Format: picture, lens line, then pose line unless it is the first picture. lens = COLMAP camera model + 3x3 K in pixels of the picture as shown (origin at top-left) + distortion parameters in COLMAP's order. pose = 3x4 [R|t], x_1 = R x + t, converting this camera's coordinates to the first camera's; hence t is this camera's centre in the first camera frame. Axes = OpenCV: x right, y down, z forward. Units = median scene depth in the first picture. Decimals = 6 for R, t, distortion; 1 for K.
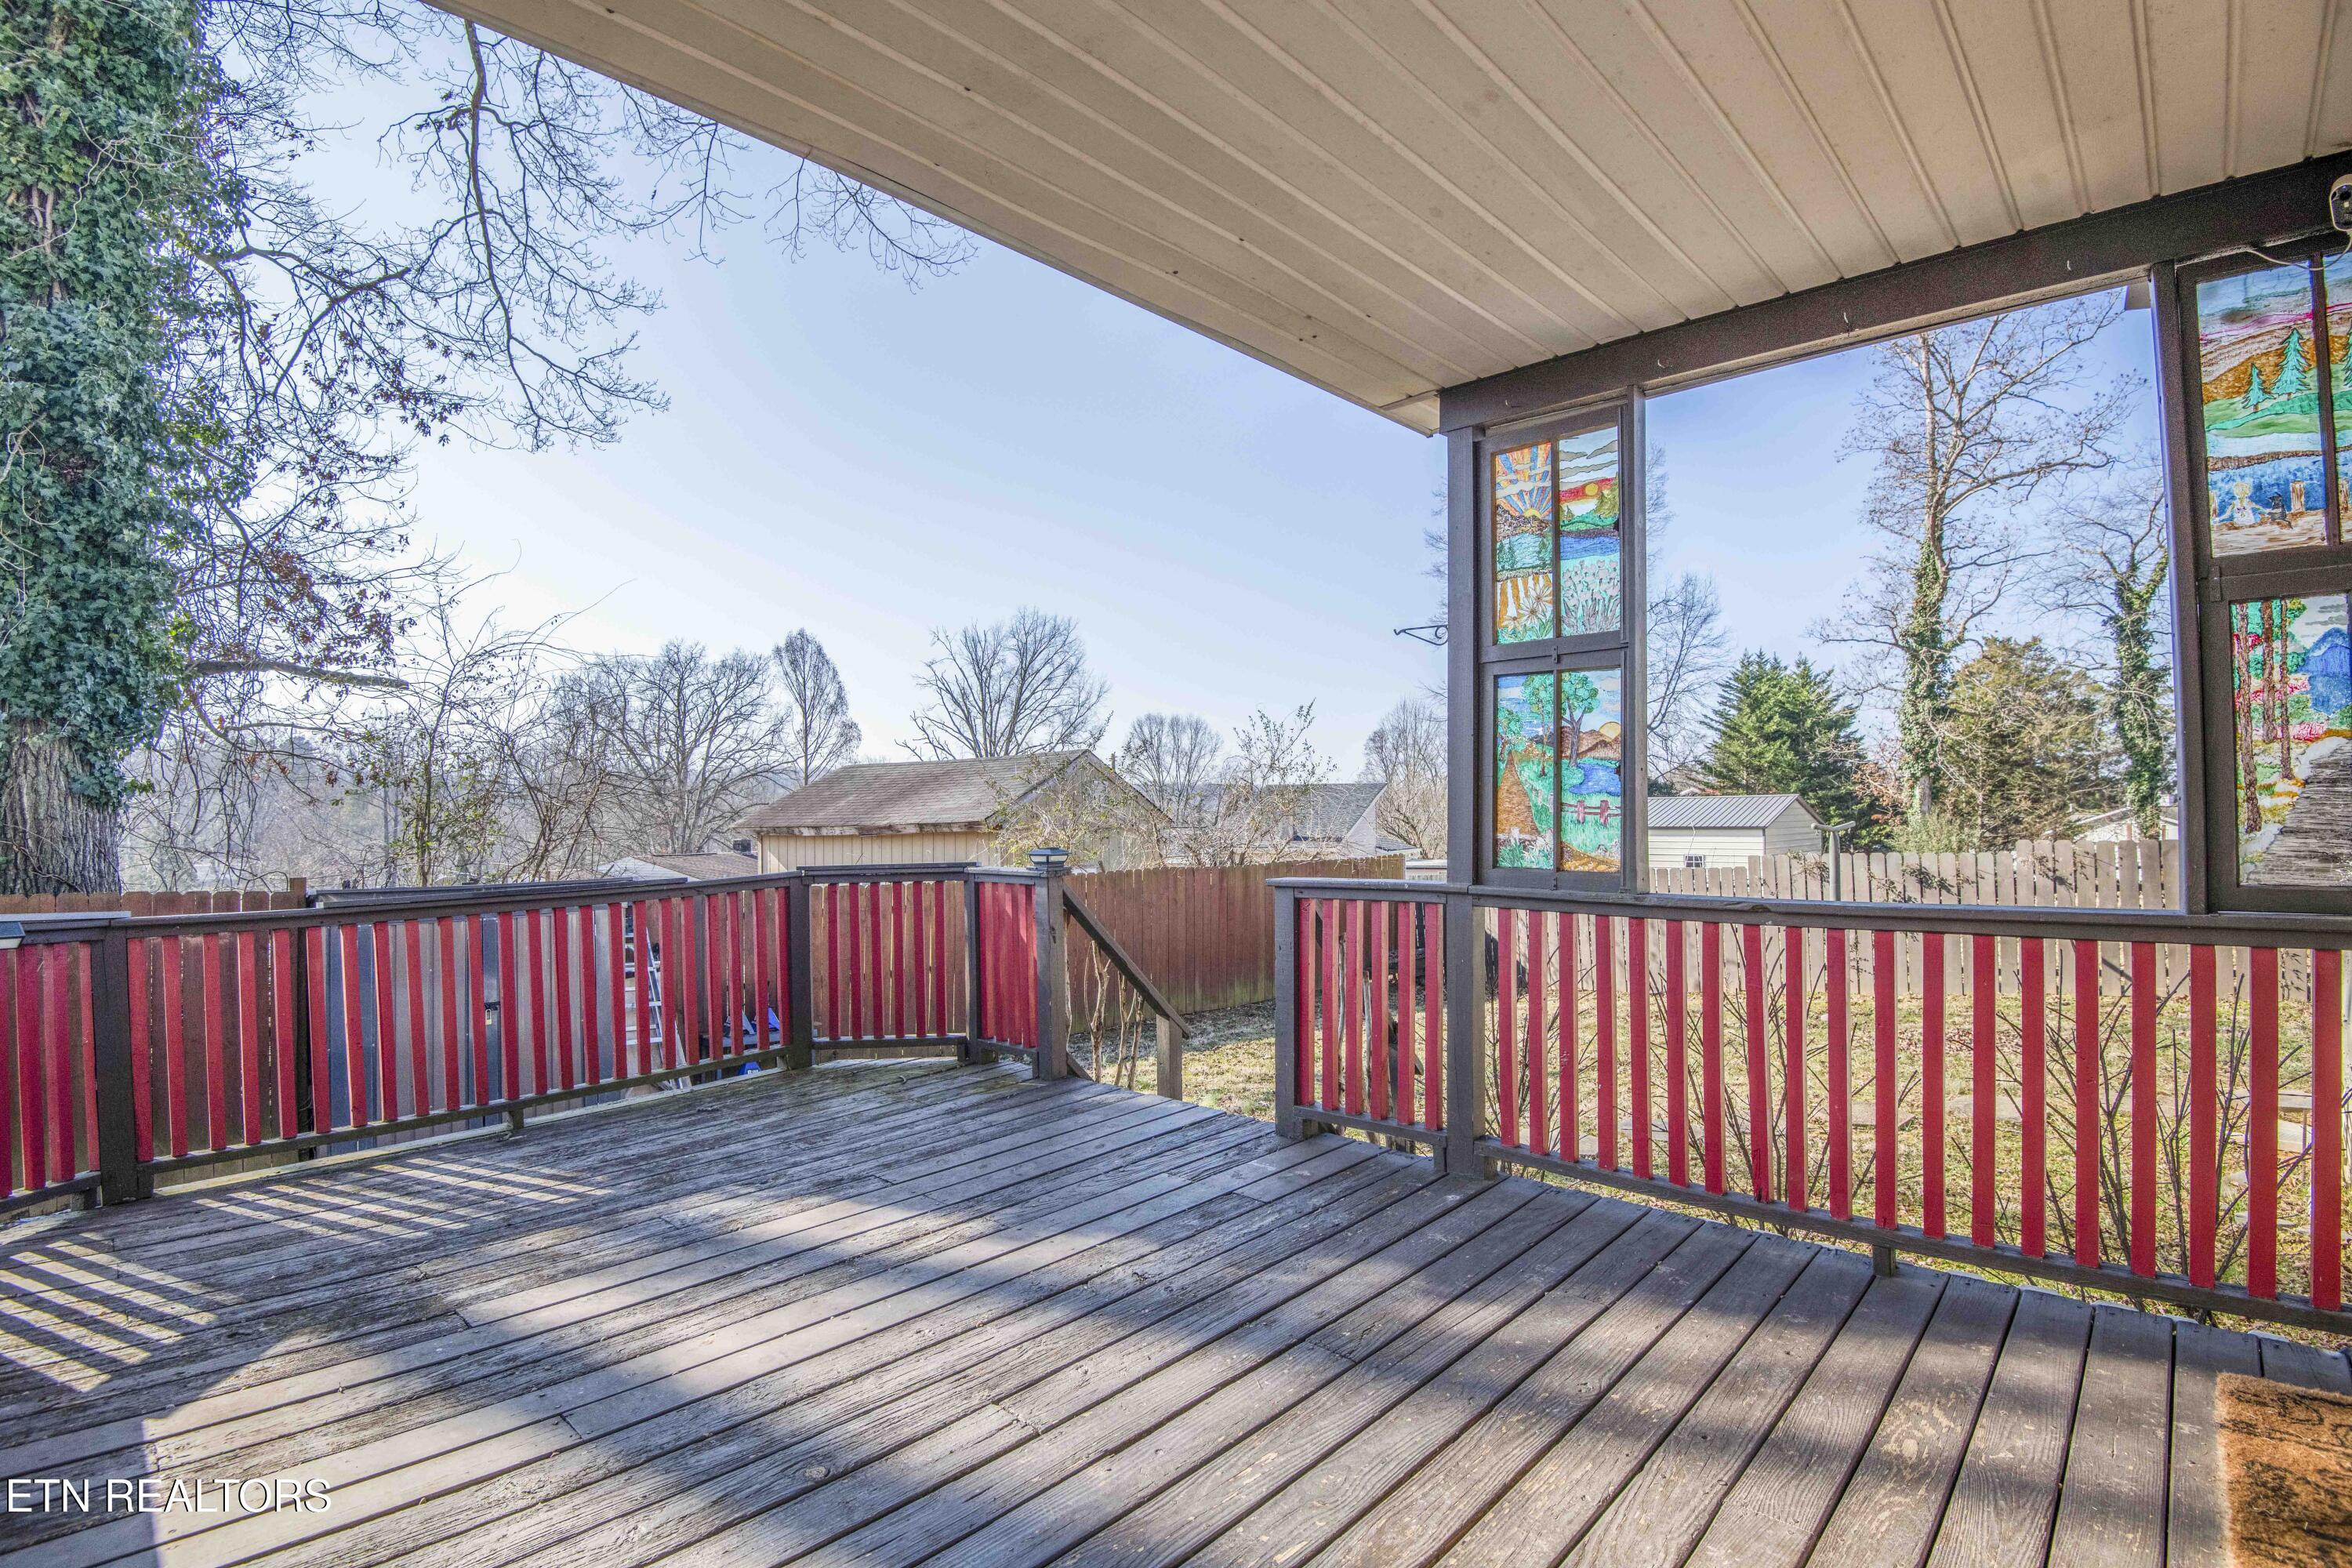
lens RADIAL K [[1082.3, 0, 1176.0], [0, 1082.3, 784.0], [0, 0, 1]] dist [-0.002312, -0.021352]
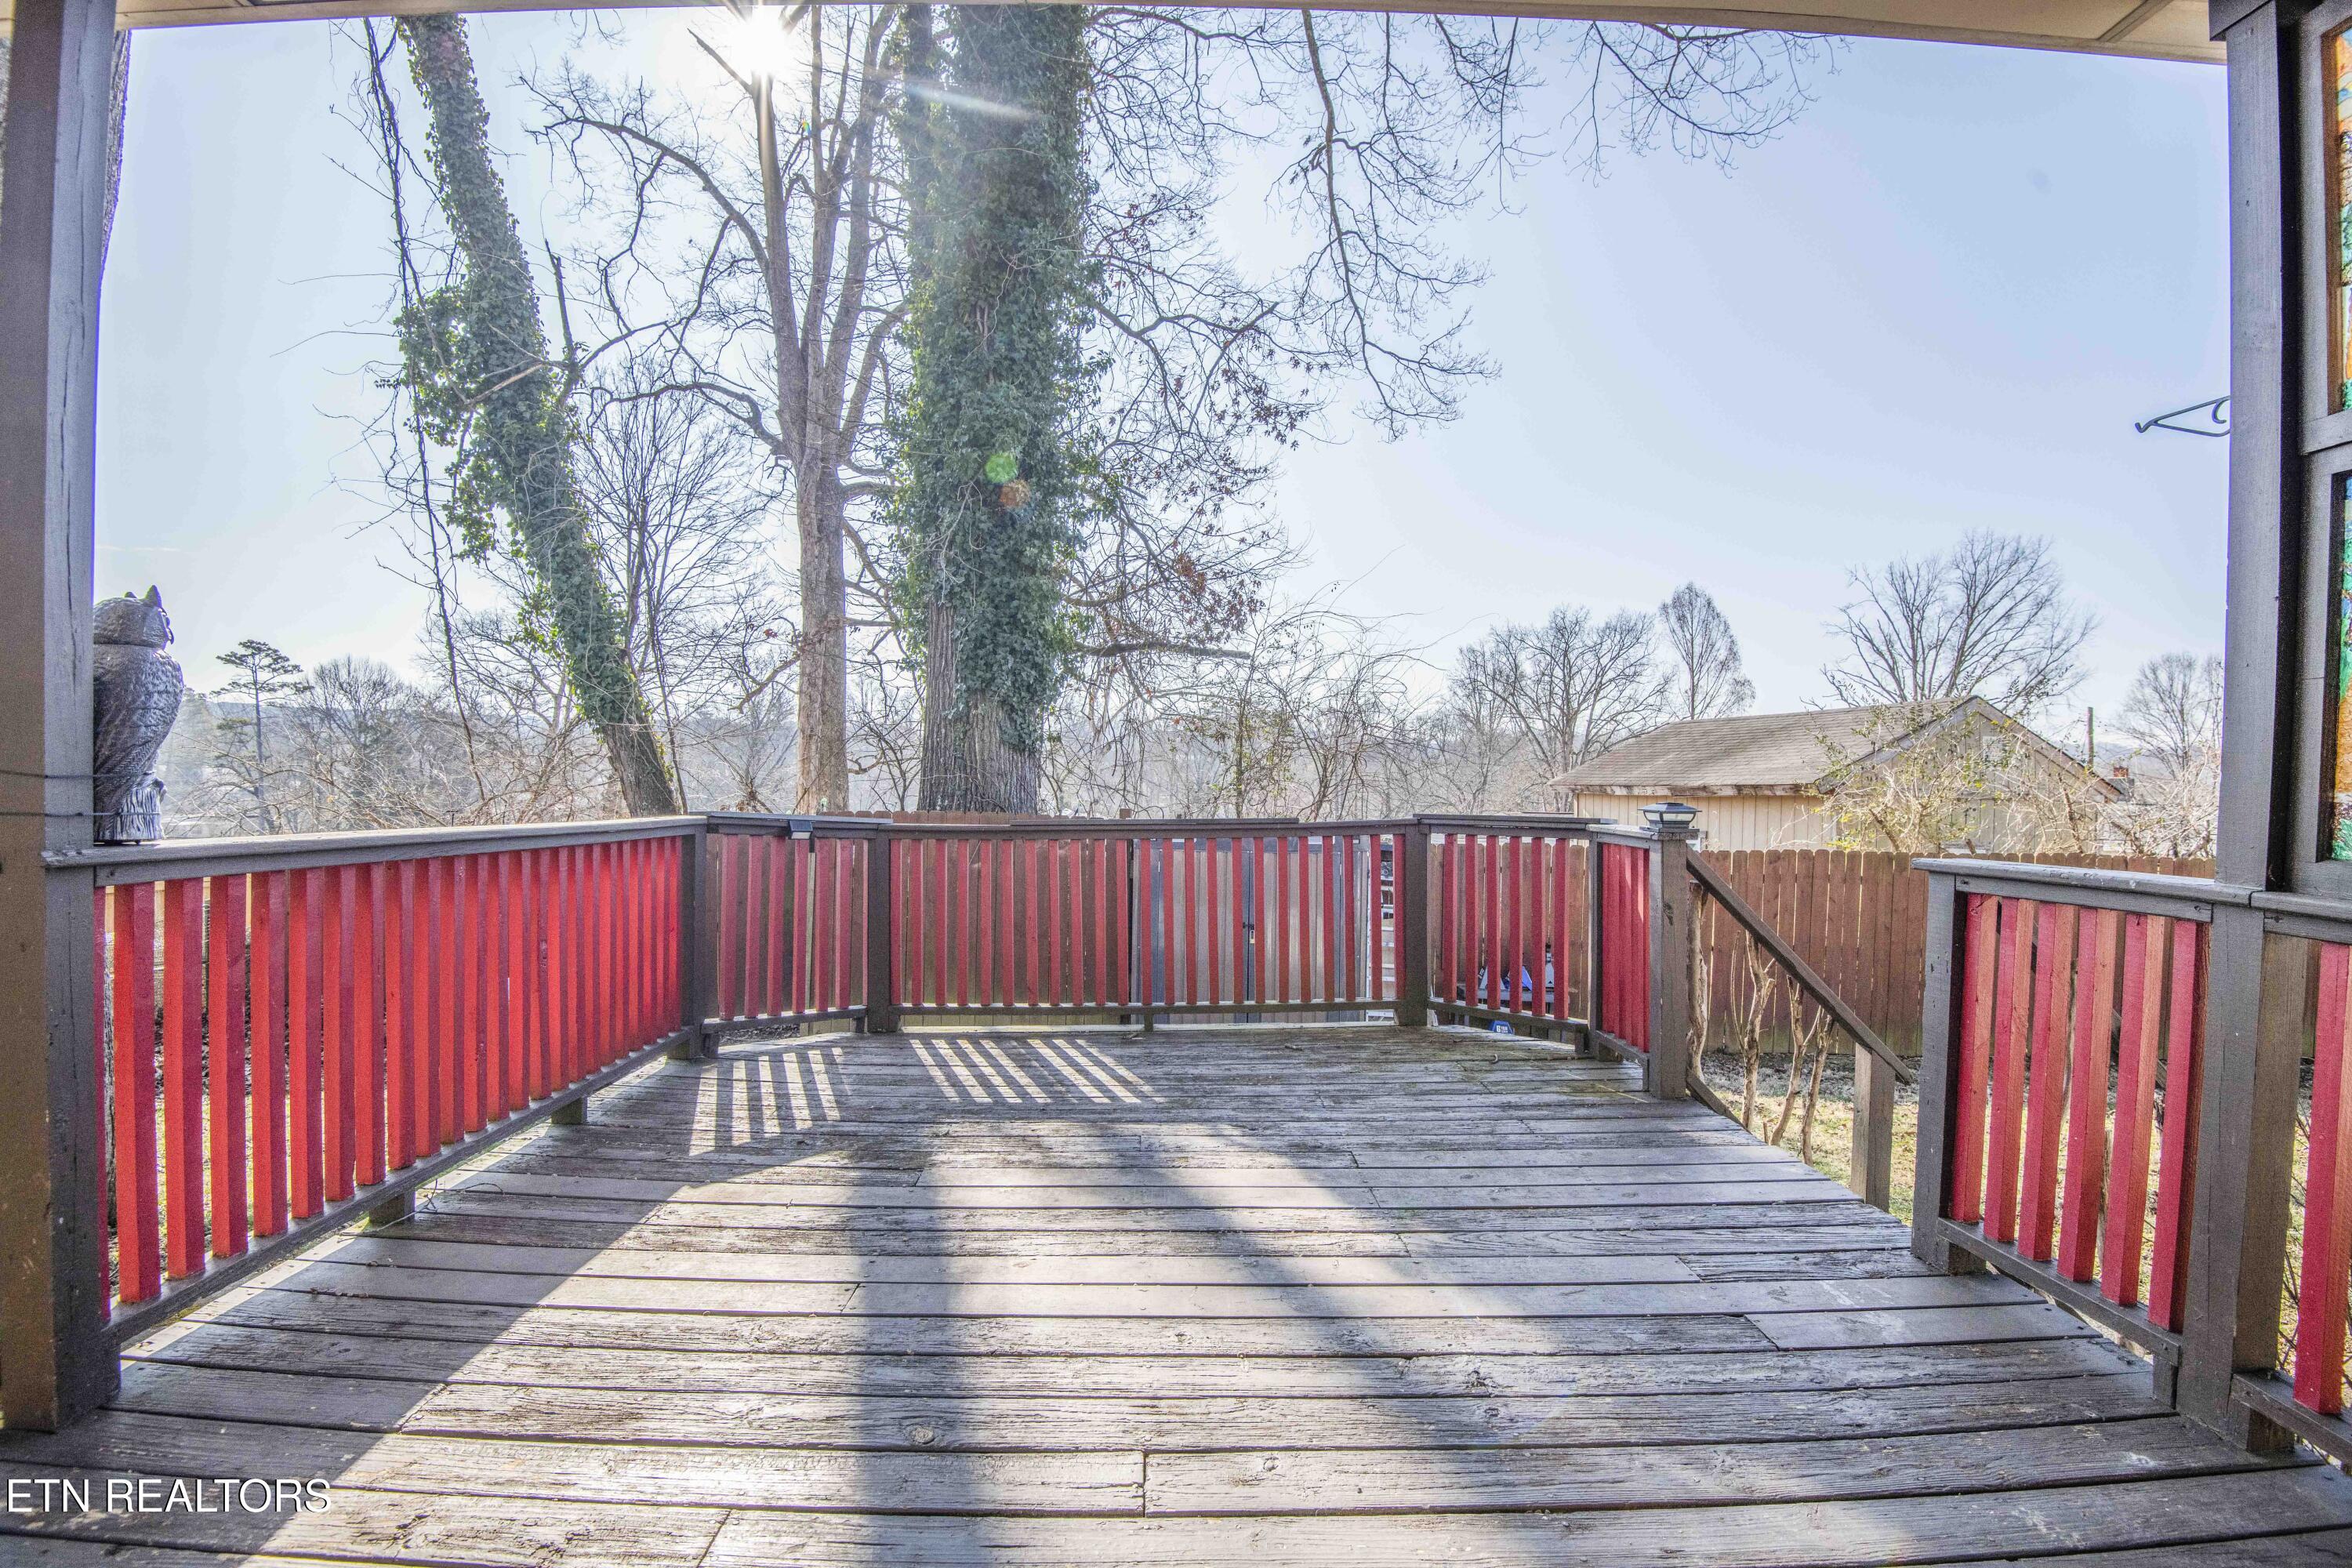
lens RADIAL K [[1082.3, 0, 1176.0], [0, 1082.3, 784.0], [0, 0, 1]] dist [-0.002312, -0.021352]
pose [[0.712670, 0.027325, -0.700968, 0.117747], [-0.002704, 0.999341, 0.036206, 0.011827], [0.701495, -0.023907, 0.712274, 0.130544]]
